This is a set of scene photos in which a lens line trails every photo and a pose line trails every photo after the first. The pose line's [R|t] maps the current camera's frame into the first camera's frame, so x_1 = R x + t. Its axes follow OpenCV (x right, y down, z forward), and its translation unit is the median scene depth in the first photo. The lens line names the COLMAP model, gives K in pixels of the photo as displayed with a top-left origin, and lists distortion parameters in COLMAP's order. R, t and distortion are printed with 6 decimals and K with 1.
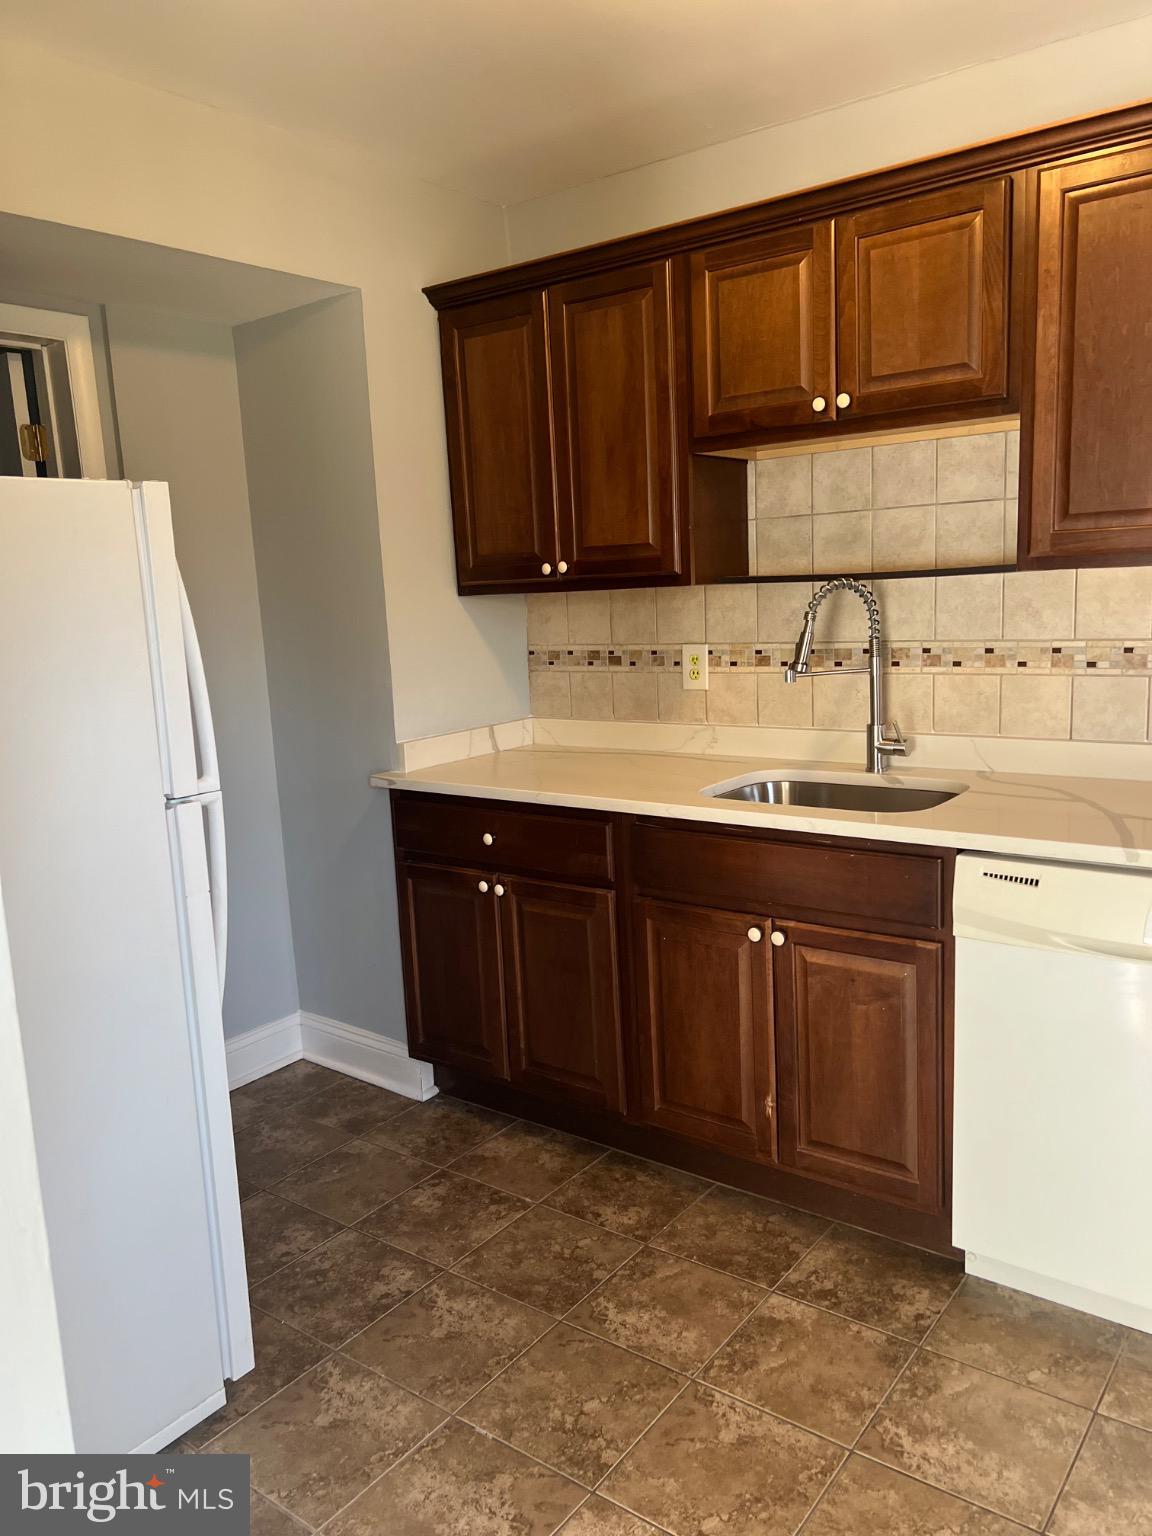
lens RADIAL K [[1130.1, 0, 574.0], [0, 1130.1, 774.9], [0, 0, 1]] dist [0.019248, -0.039341]
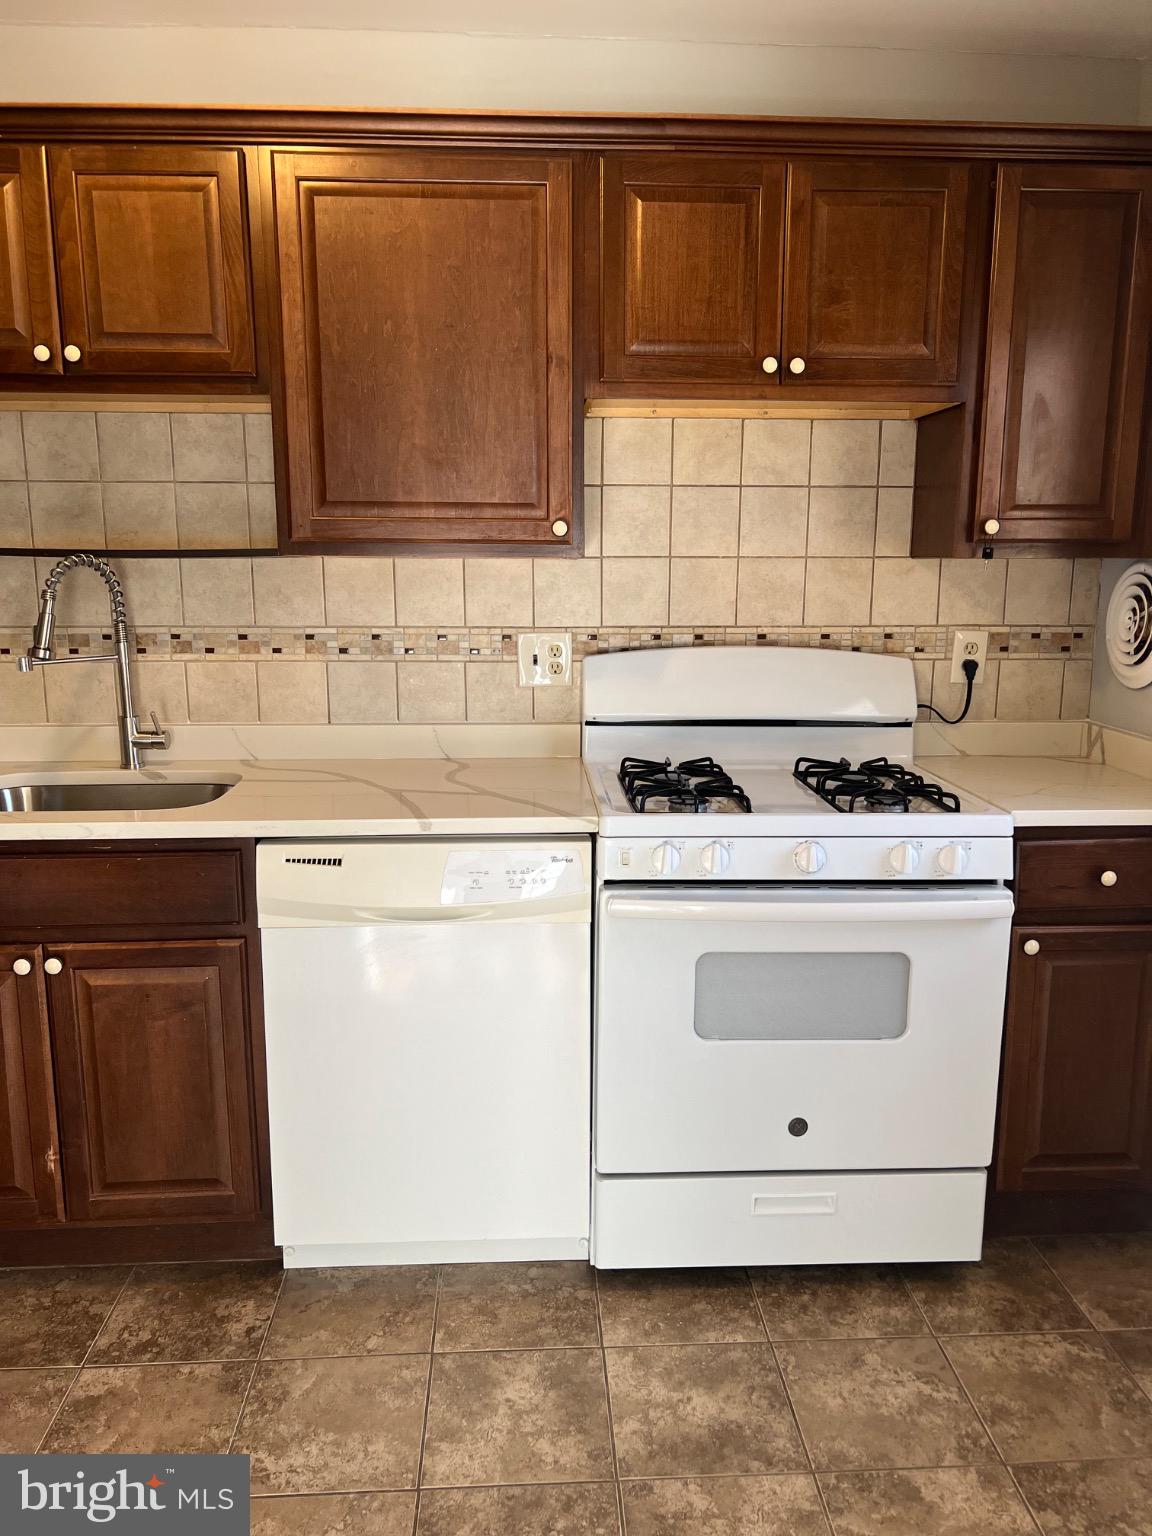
lens RADIAL K [[1130.1, 0, 584.2], [0, 1130.1, 778.1], [0, 0, 1]] dist [0.019248, -0.039341]
pose [[0.750914, -0.074105, 0.656229, -0.073632], [0.071257, 0.996975, 0.031046, 0.003471], [-0.656545, 0.023448, 0.753922, 0.078765]]
